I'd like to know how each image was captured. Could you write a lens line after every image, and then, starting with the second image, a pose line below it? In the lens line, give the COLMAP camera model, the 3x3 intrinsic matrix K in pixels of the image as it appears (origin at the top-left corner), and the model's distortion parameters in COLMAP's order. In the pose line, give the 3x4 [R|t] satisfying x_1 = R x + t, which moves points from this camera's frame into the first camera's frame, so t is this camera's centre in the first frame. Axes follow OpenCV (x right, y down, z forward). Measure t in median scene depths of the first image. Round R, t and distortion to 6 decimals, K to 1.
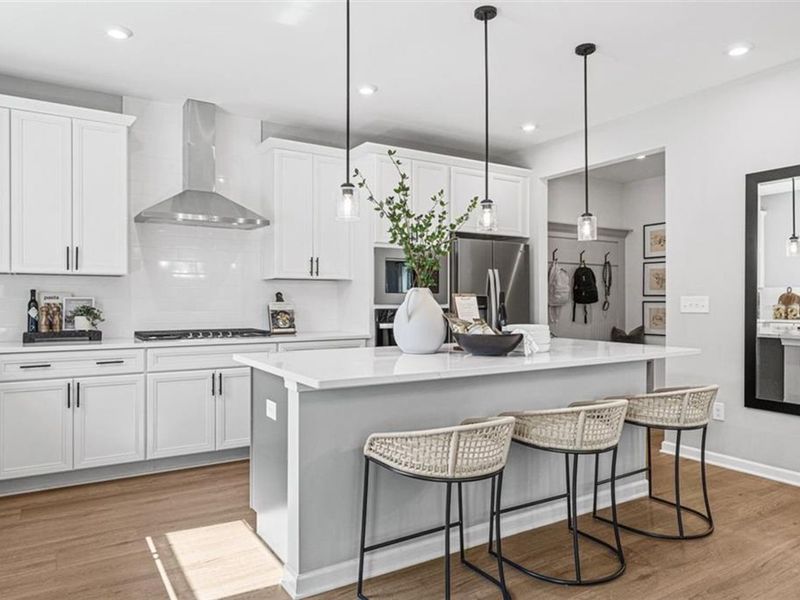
lens RADIAL K [[550.9, 0, 389.4], [0, 550.9, 297.0], [0, 0, 1]] dist [0.025881, 0.000509]
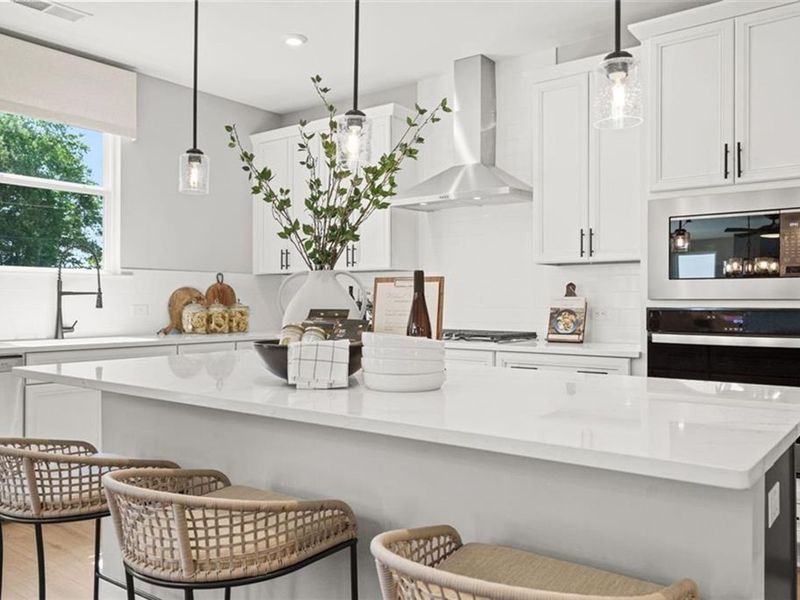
lens RADIAL K [[664.7, 0, 400.0], [0, 664.7, 300.0], [0, 0, 1]] dist [0.001105, -0.000944]
pose [[0.359392, -0.002193, -0.933184, 0.524302], [0.005835, 0.999983, -0.000103, 0.012201], [0.933168, -0.005408, 0.359399, 0.507417]]
